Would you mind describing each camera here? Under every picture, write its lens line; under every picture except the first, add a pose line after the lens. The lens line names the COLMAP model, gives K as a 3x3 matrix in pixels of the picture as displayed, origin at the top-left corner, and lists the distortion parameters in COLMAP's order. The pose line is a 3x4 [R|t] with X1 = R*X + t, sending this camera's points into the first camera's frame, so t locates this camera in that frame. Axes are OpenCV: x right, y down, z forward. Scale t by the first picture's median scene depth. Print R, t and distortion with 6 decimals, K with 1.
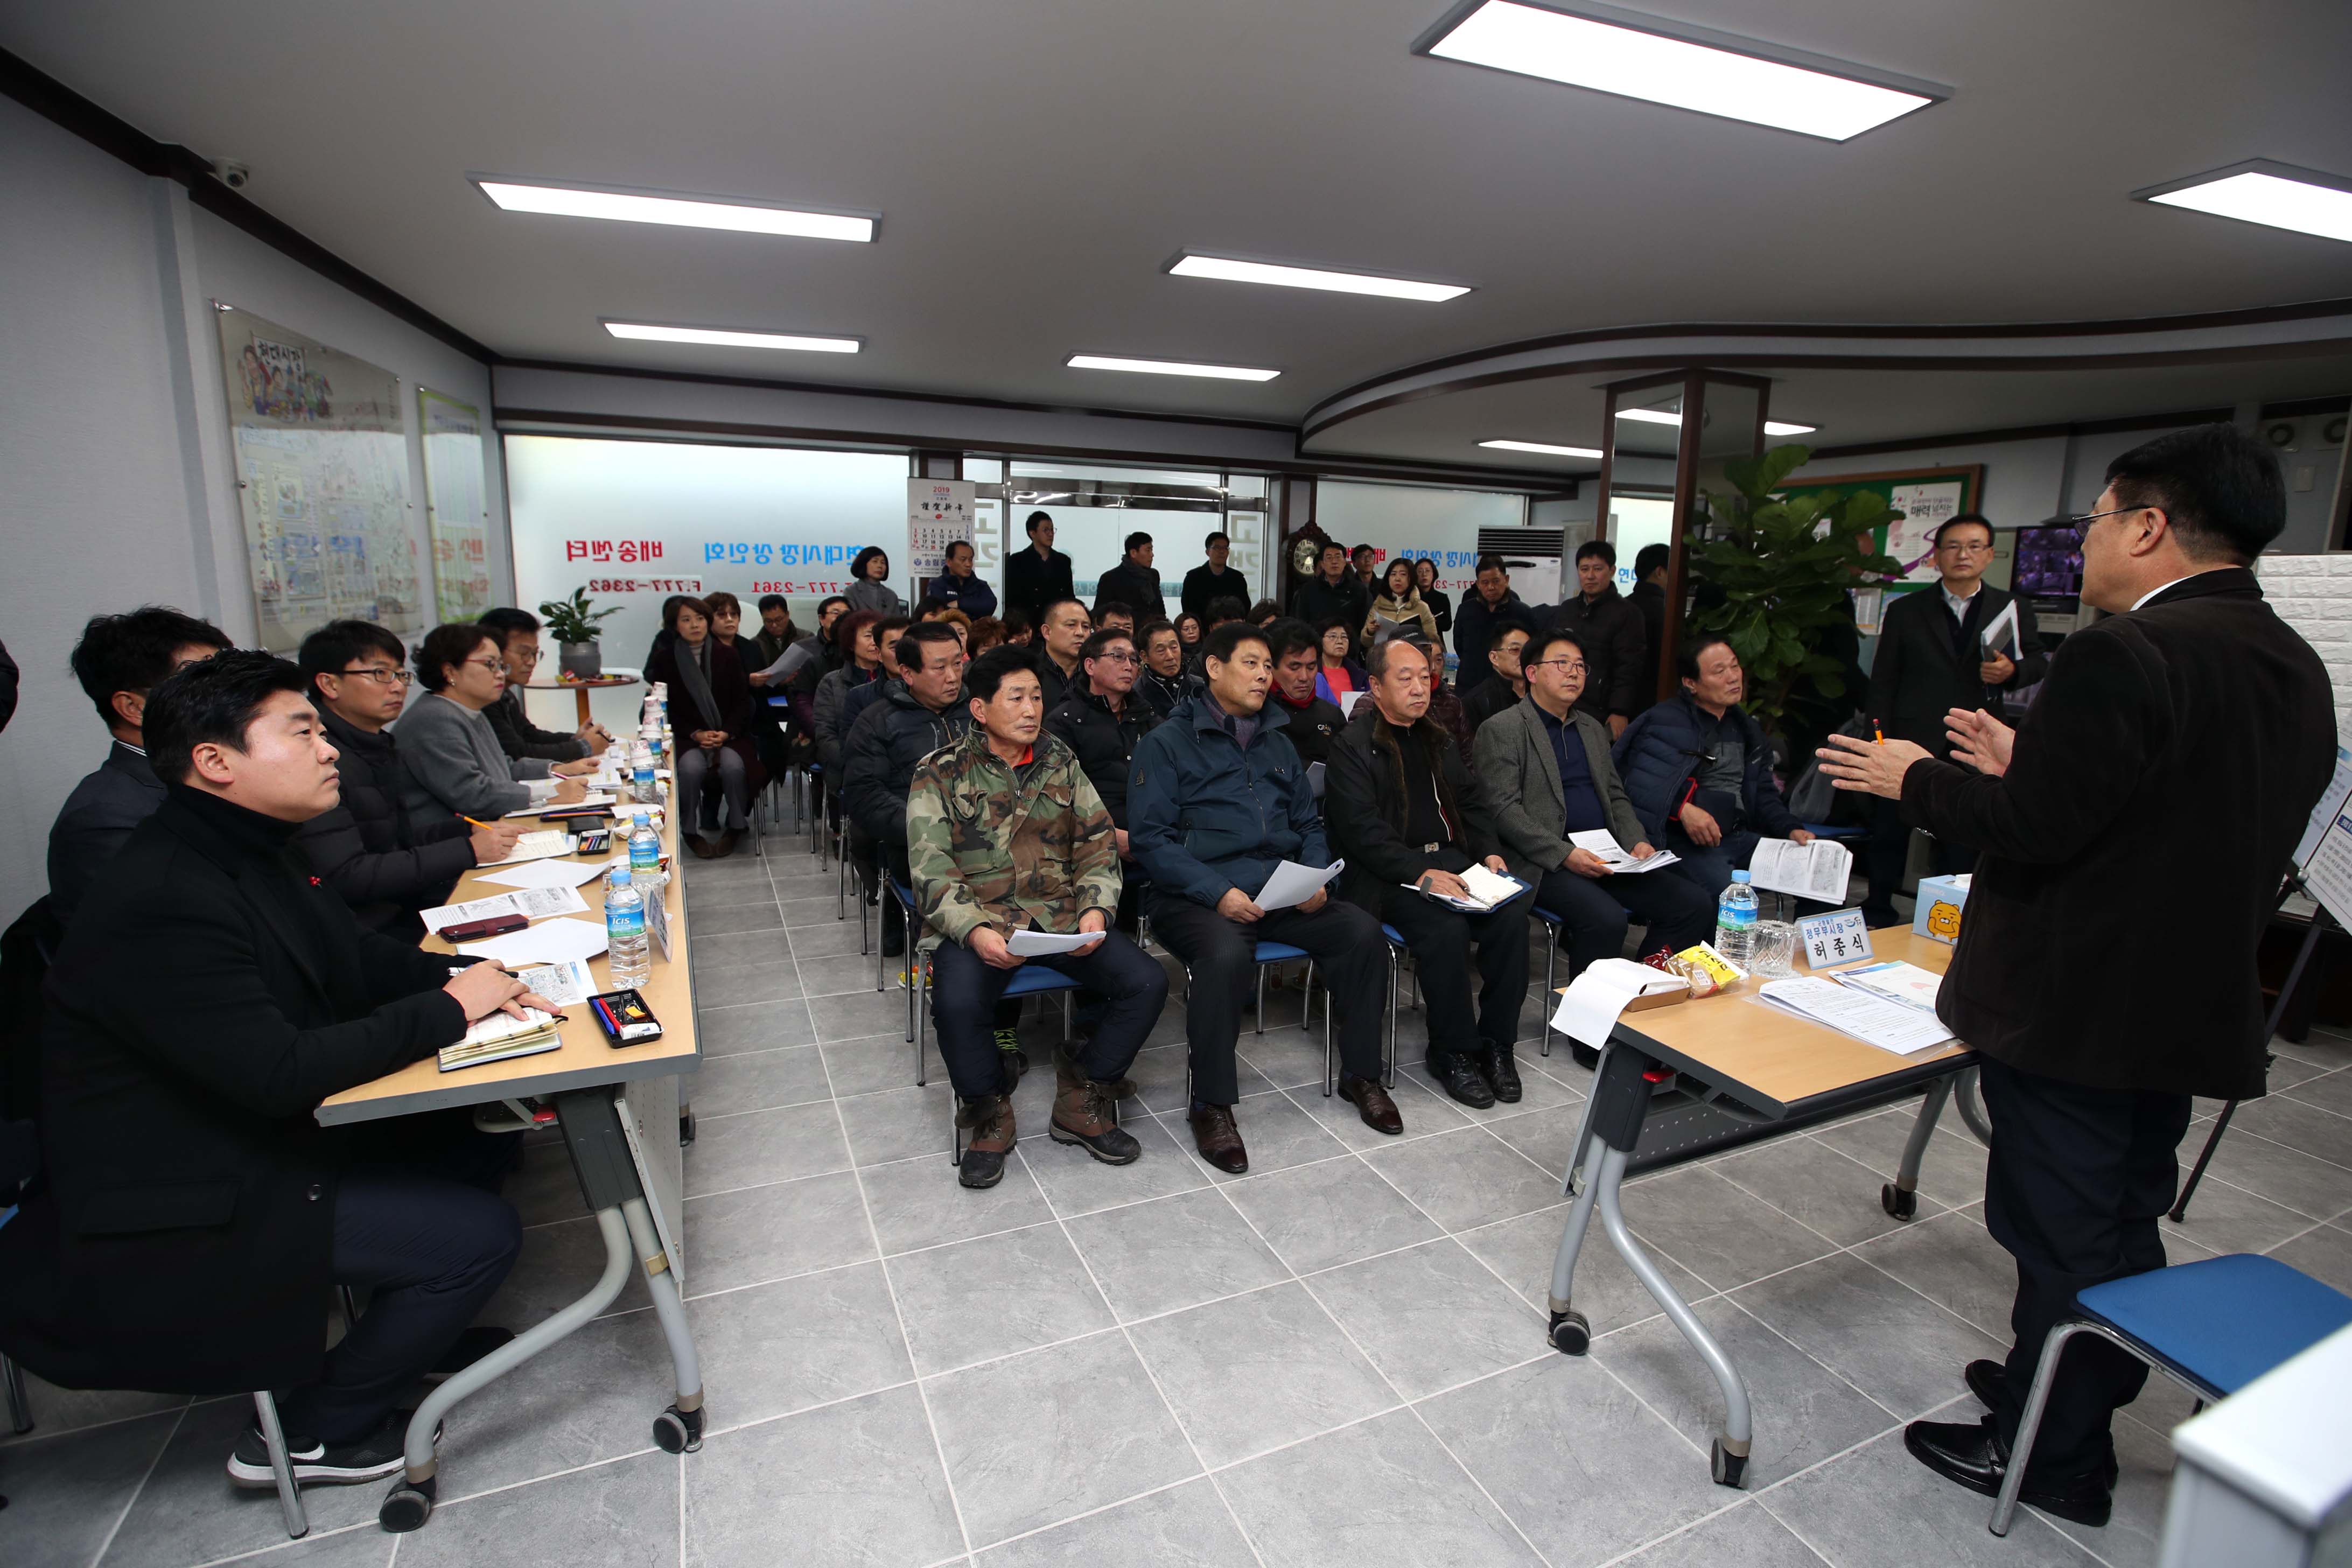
lens RADIAL K [[1061.9, 0, 1166.6], [0, 1061.9, 850.6], [0, 0, 1]] dist [-0.040929, 0.013258]
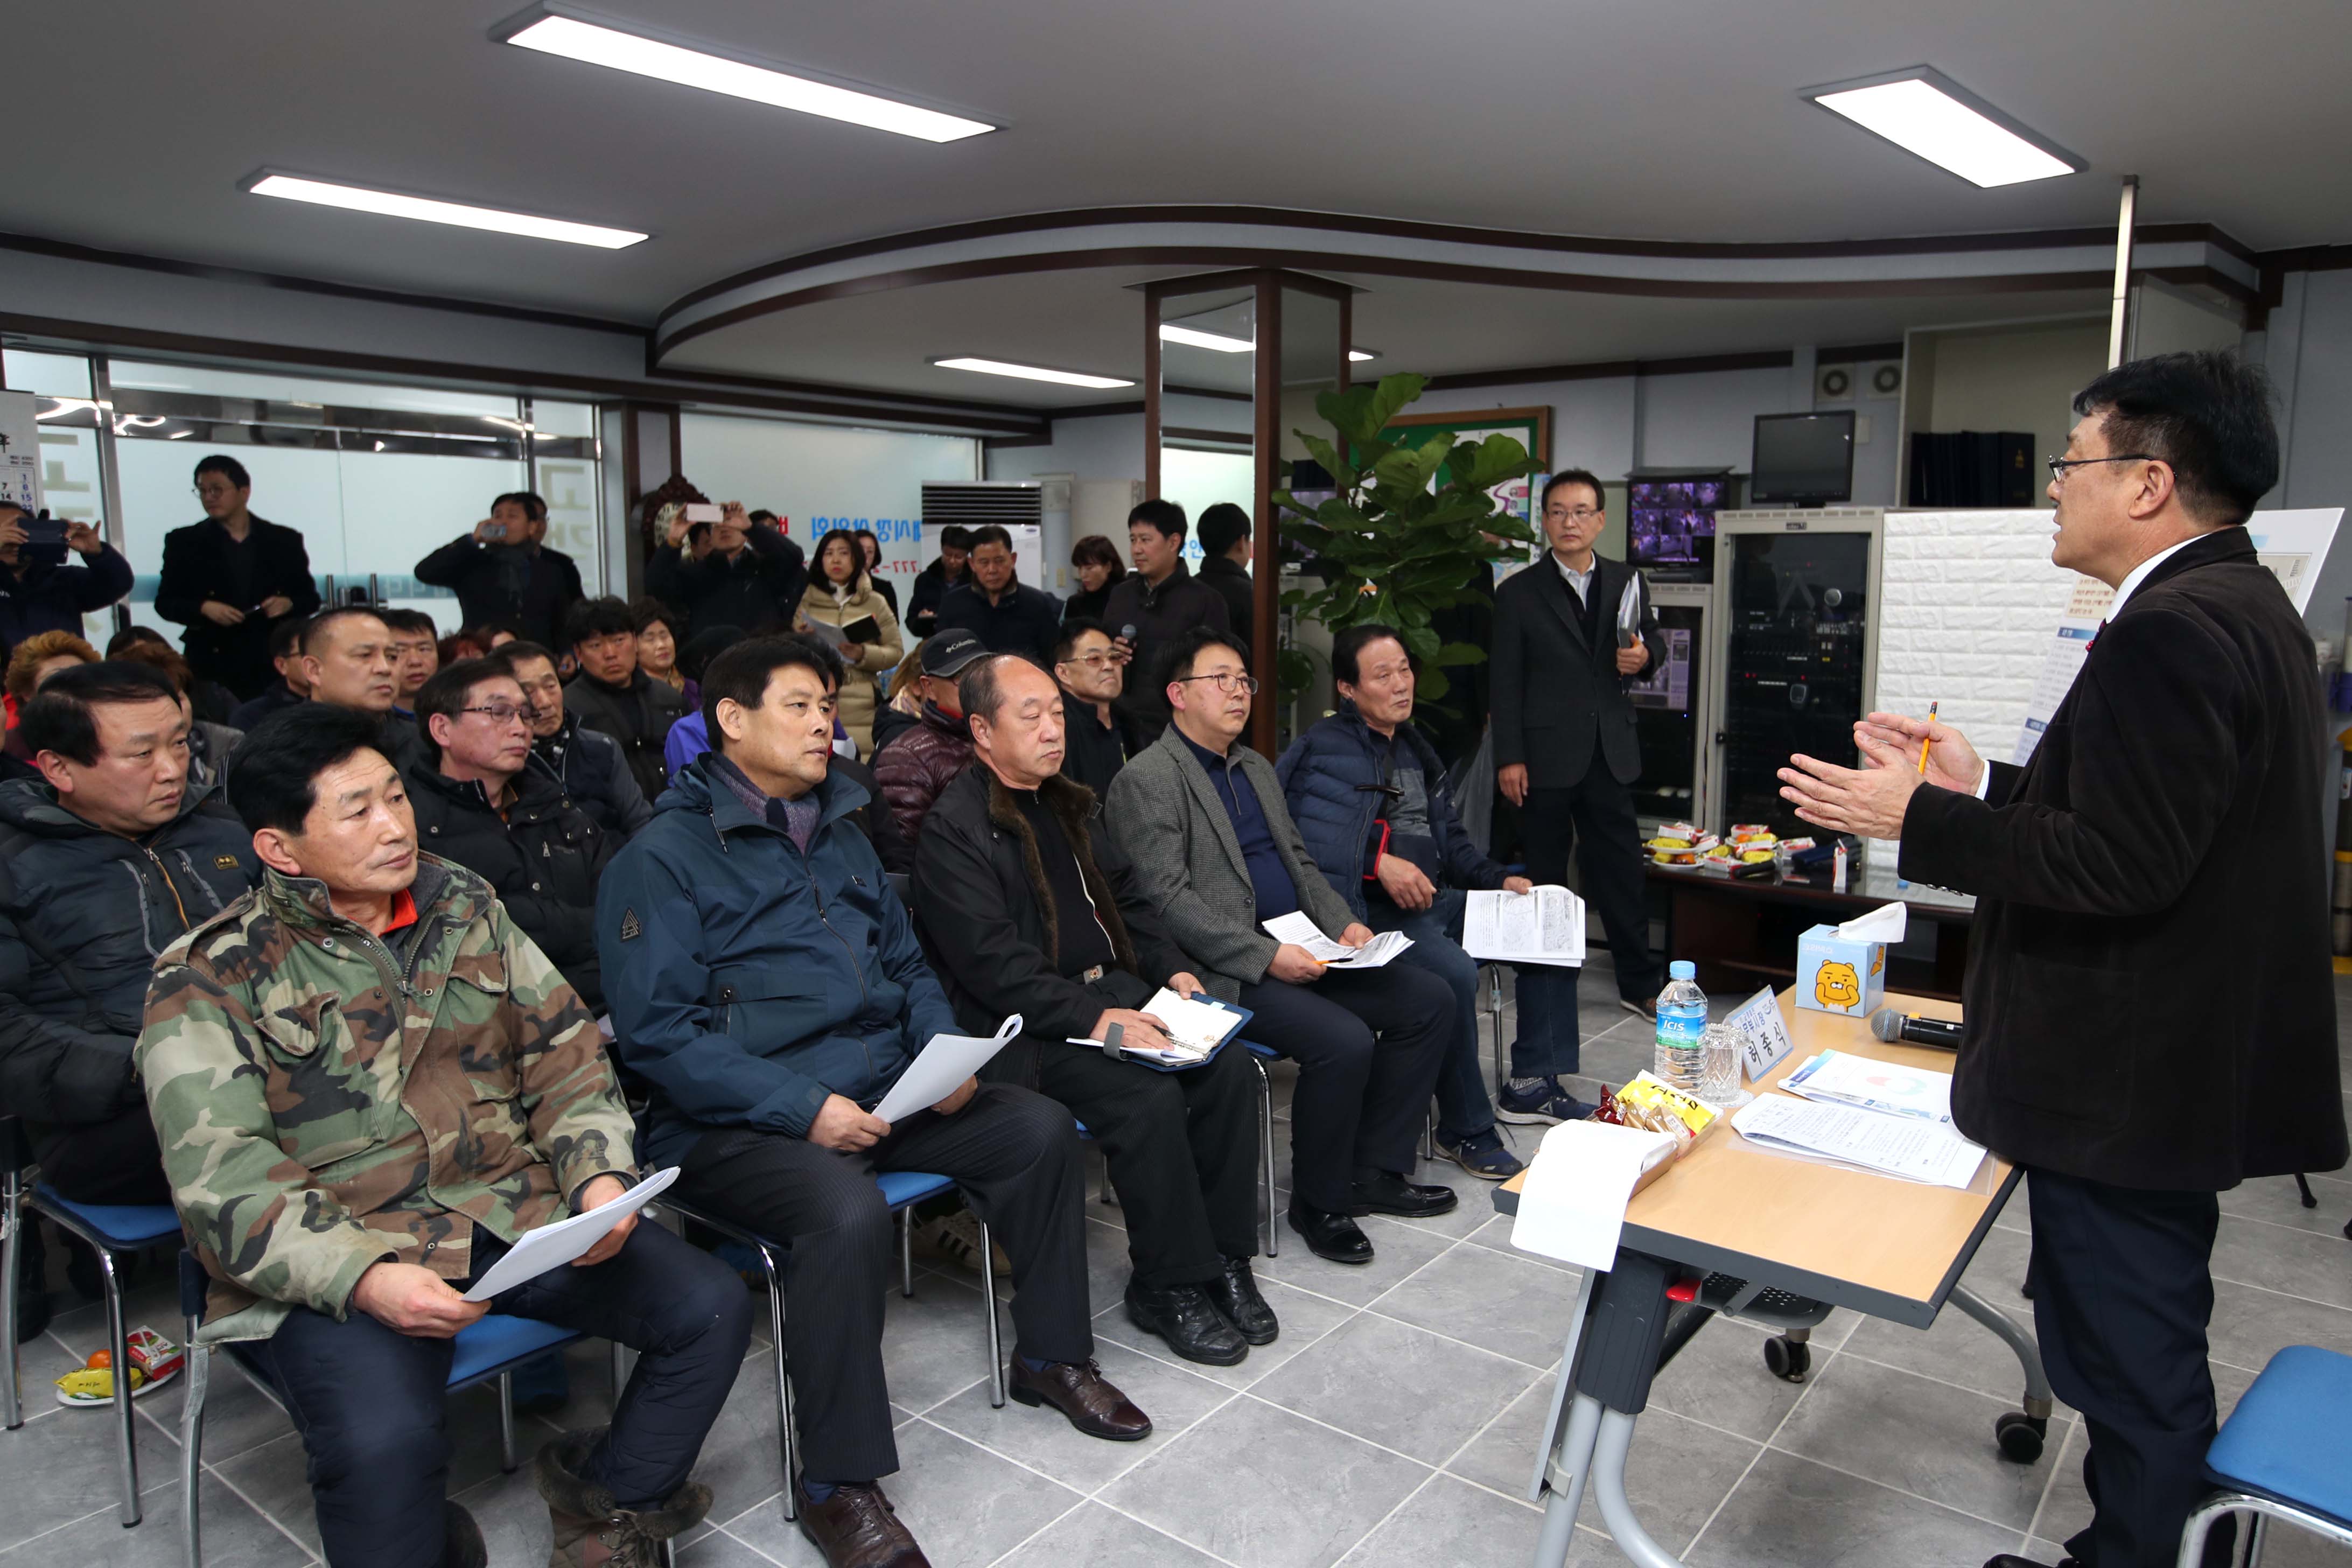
lens RADIAL K [[1552.6, 0, 1182.4], [0, 1552.6, 845.0], [0, 0, 1]] dist [-0.047946, 0.070064]
pose [[0.880276, -0.101139, 0.463557, -0.121368], [0.132625, 0.990522, -0.035736, -0.037032], [-0.455549, 0.092936, 0.885346, 0.130094]]
